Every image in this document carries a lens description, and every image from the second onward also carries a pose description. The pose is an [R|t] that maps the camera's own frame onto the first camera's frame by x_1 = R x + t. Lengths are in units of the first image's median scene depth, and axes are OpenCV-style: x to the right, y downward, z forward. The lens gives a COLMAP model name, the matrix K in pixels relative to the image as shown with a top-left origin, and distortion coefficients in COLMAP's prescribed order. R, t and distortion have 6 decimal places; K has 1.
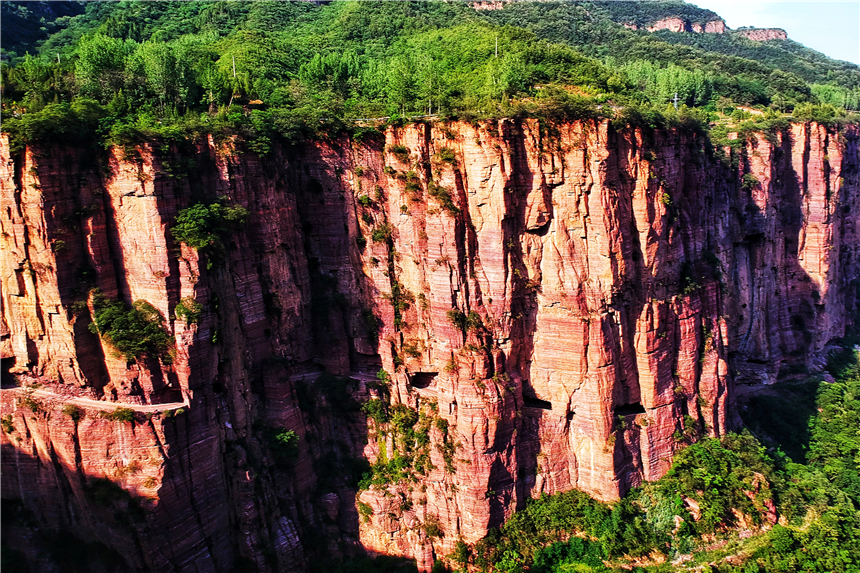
lens RADIAL K [[640.1, 0, 422.7], [0, 640.1, 235.5], [0, 0, 1]] dist [0.083560, -0.143374]
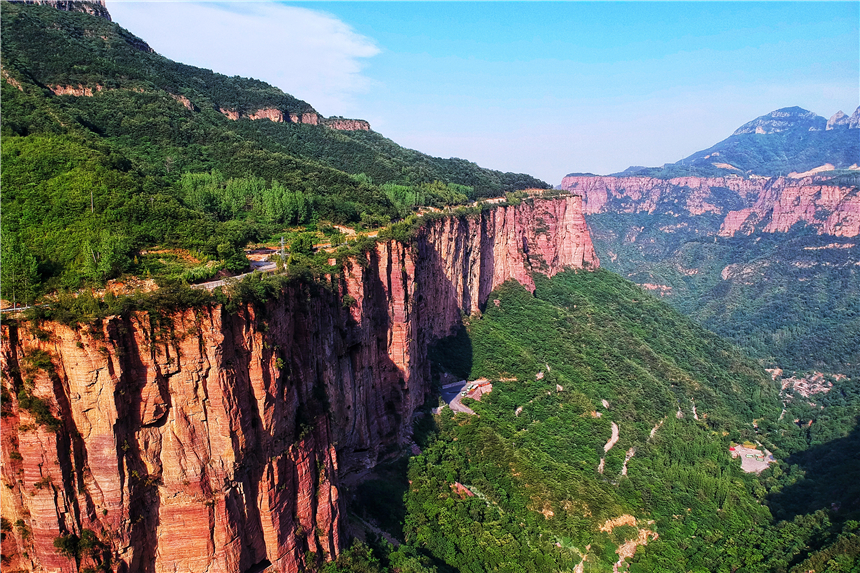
lens RADIAL K [[640.1, 0, 413.7], [0, 640.1, 294.8], [0, 0, 1]] dist [0.083560, -0.143374]
pose [[0.841835, -0.059794, 0.536413, -0.002345], [0.049032, 0.998207, 0.034320, -0.218231], [-0.537504, -0.002590, 0.843258, -0.023023]]
